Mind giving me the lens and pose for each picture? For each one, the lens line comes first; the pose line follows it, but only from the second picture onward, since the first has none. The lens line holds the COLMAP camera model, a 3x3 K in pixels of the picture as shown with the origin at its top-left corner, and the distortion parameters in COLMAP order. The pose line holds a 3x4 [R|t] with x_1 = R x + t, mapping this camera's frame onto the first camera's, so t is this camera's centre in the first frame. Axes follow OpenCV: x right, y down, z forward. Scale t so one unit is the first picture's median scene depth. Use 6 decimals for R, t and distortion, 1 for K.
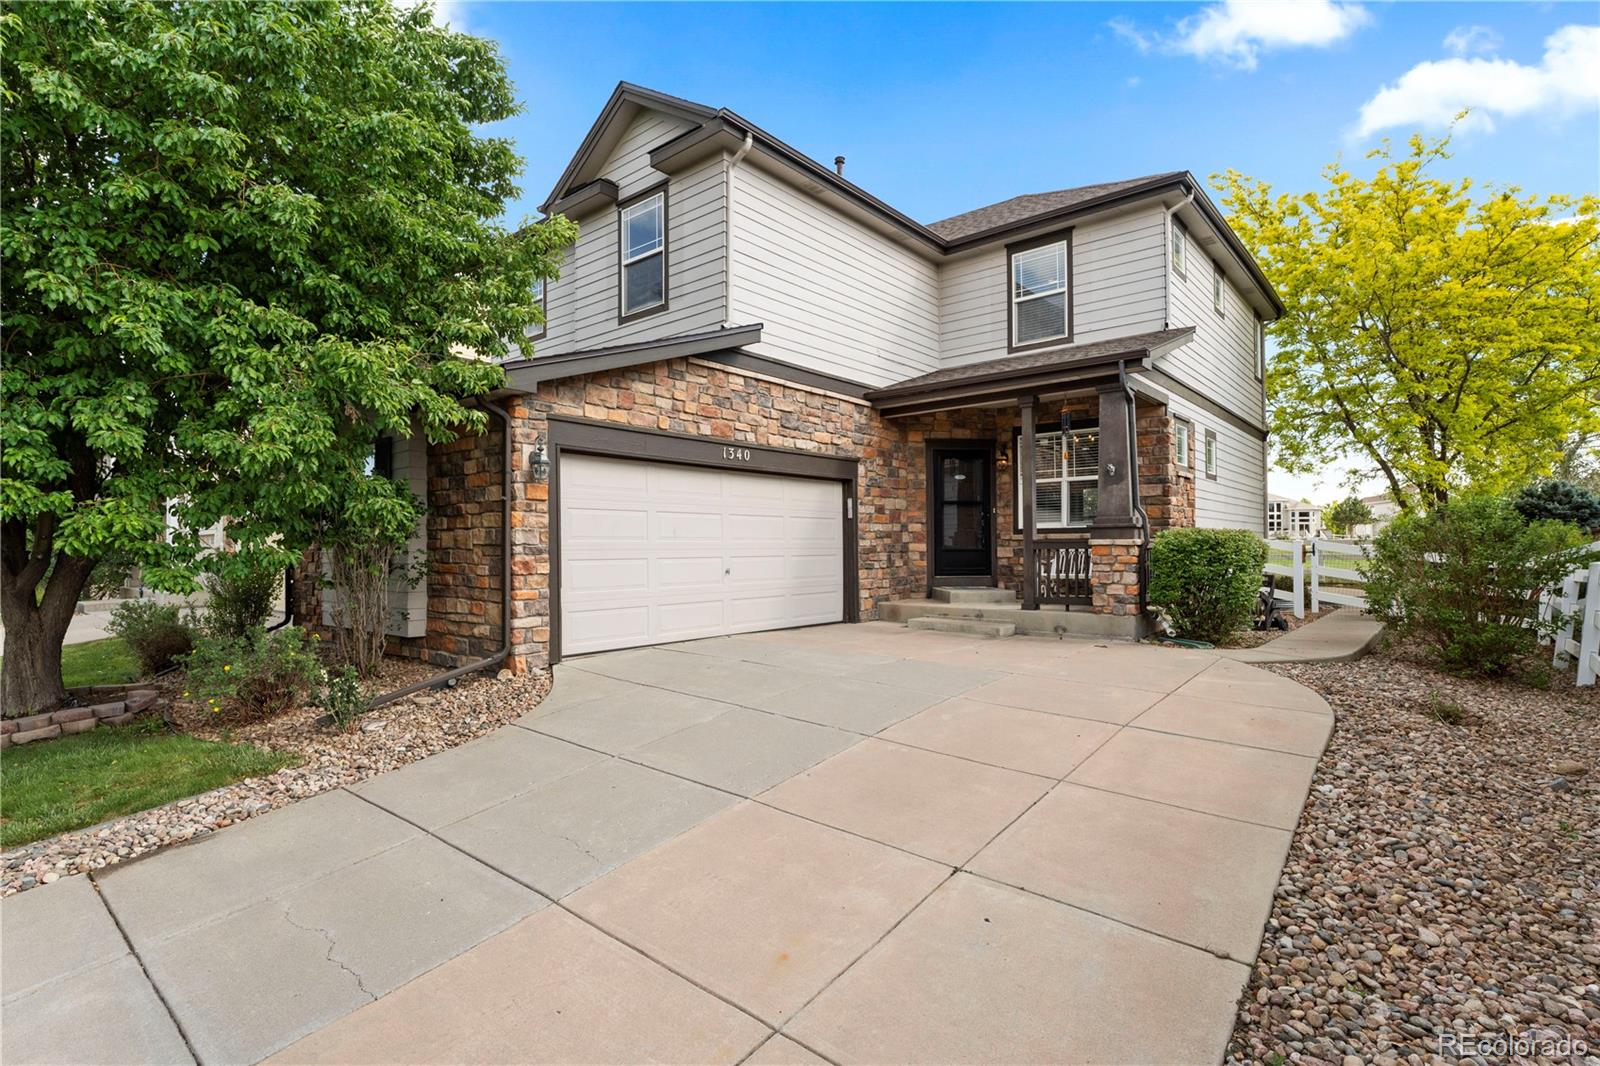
lens RADIAL K [[767.5, 0, 800.0], [0, 767.5, 533.0], [0, 0, 1]] dist [-0.000089, -0.000006]
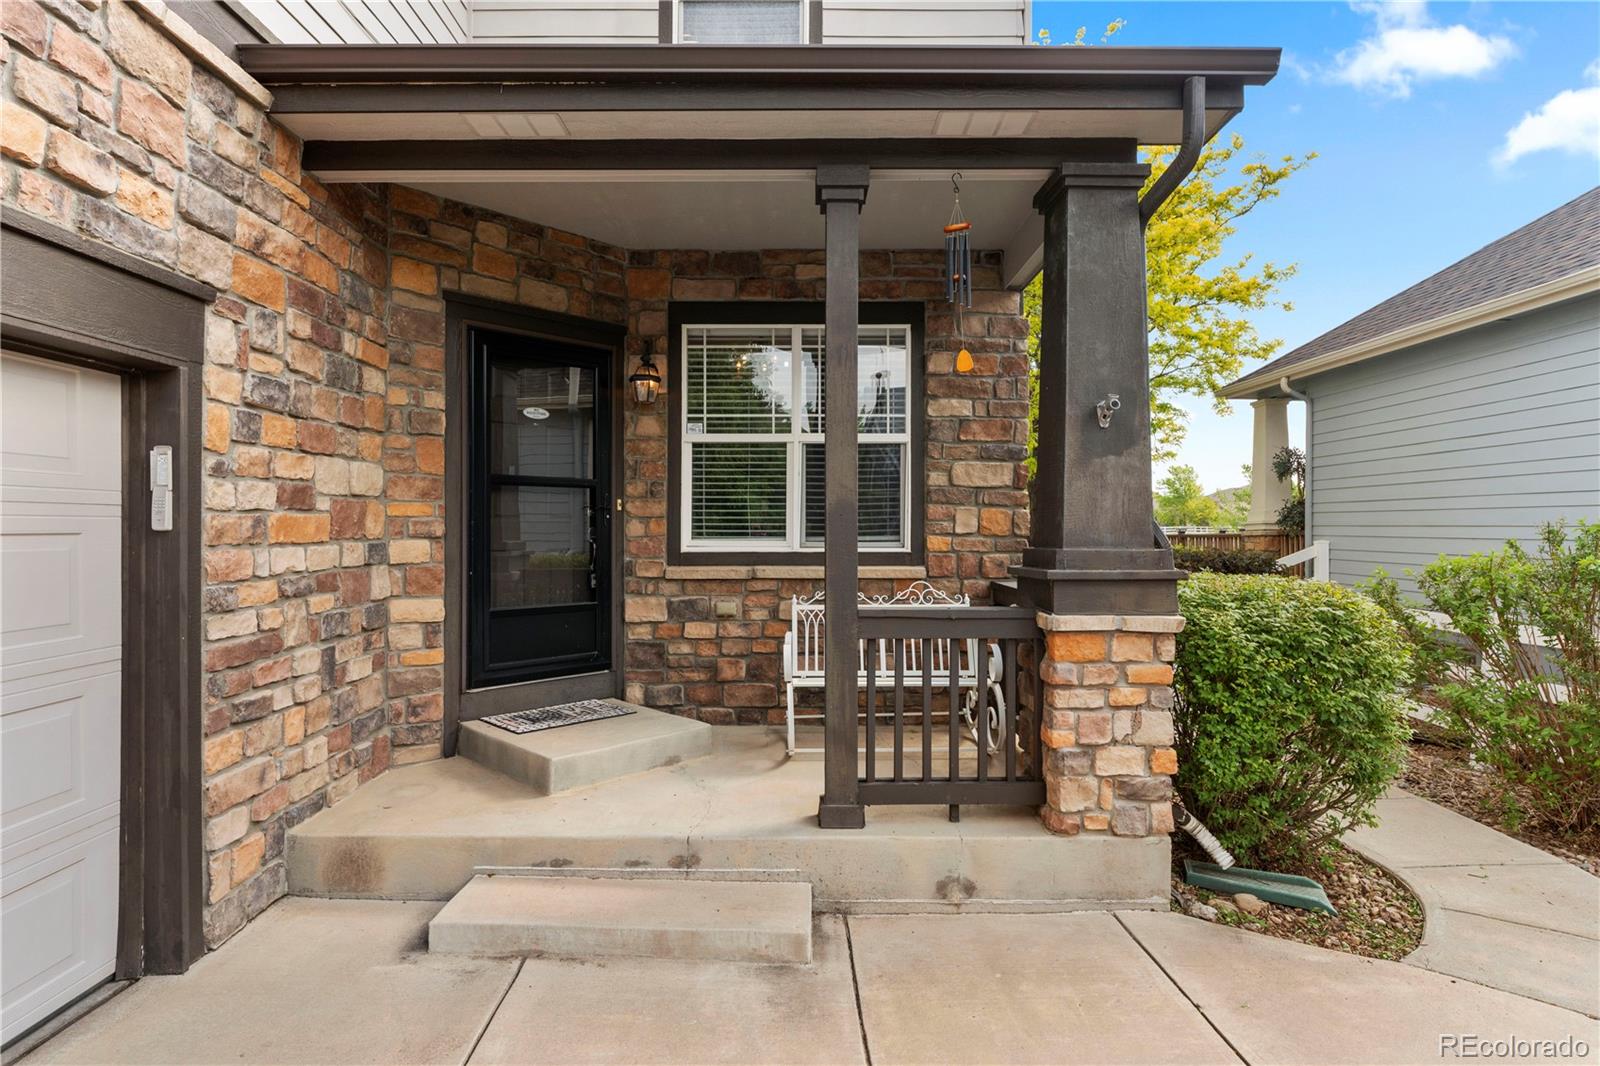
lens RADIAL K [[839.4, 0, 798.1], [0, 839.4, 523.2], [0, 0, 1]] dist [-0.001331, -0.001283]
pose [[0.764308, 0.010130, 0.644771, 0.046636], [-0.019107, 0.999793, 0.006941, -0.026192], [-0.644568, -0.017625, 0.764344, 0.648793]]
